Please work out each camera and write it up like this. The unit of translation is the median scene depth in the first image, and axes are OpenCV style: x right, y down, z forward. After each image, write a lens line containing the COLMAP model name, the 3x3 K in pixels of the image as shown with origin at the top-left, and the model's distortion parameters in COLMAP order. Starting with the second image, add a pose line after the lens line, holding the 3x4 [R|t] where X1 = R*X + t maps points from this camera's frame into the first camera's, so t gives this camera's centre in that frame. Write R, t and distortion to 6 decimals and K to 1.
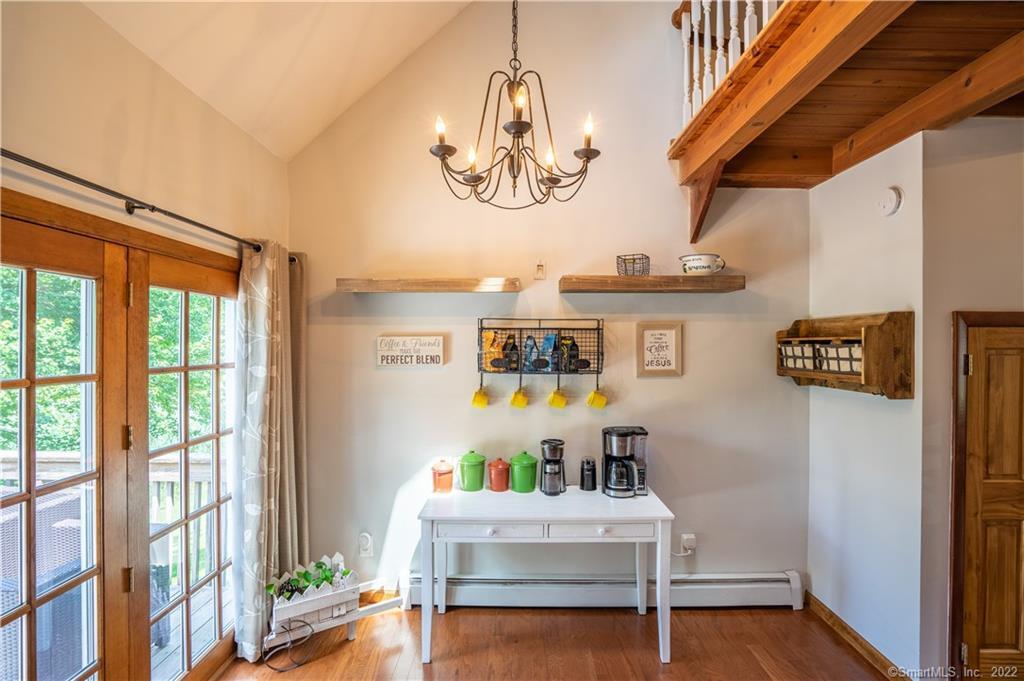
lens RADIAL K [[469.8, 0, 515.4], [0, 469.8, 344.9], [0, 0, 1]] dist [-0.053832, 0.016845]
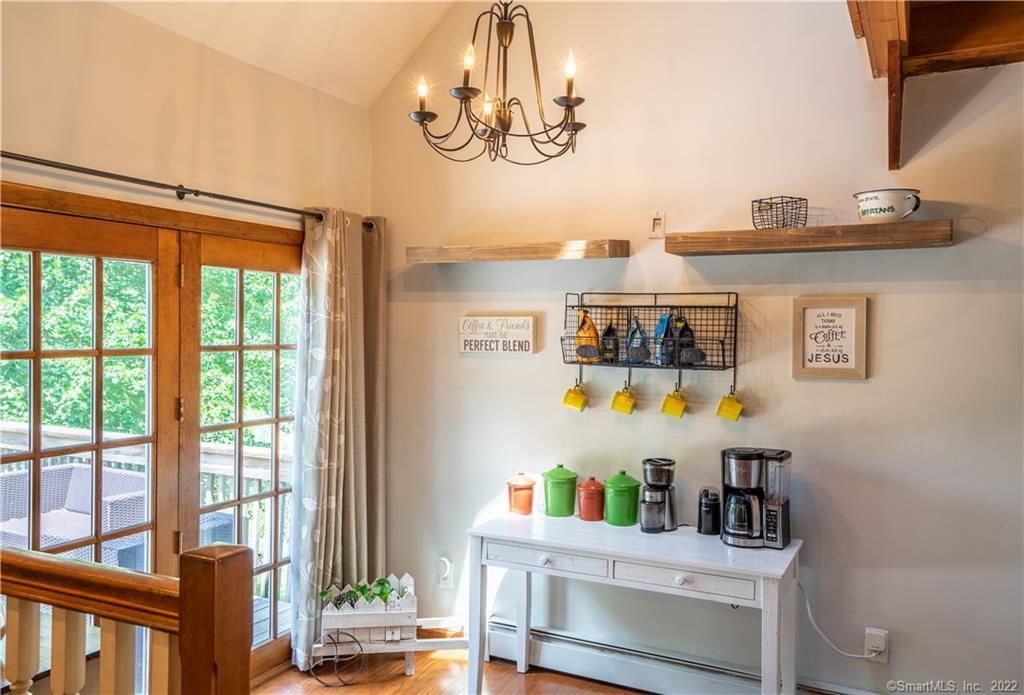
lens RADIAL K [[813.6, 0, 528.5], [0, 813.6, 350.8], [0, 0, 1]] dist [0.012119, 0.023152]
pose [[0.899000, 0.021846, -0.437403, 0.467361], [-0.012065, 0.999611, 0.025127, 0.005220], [0.437782, -0.017312, 0.898915, -0.235178]]
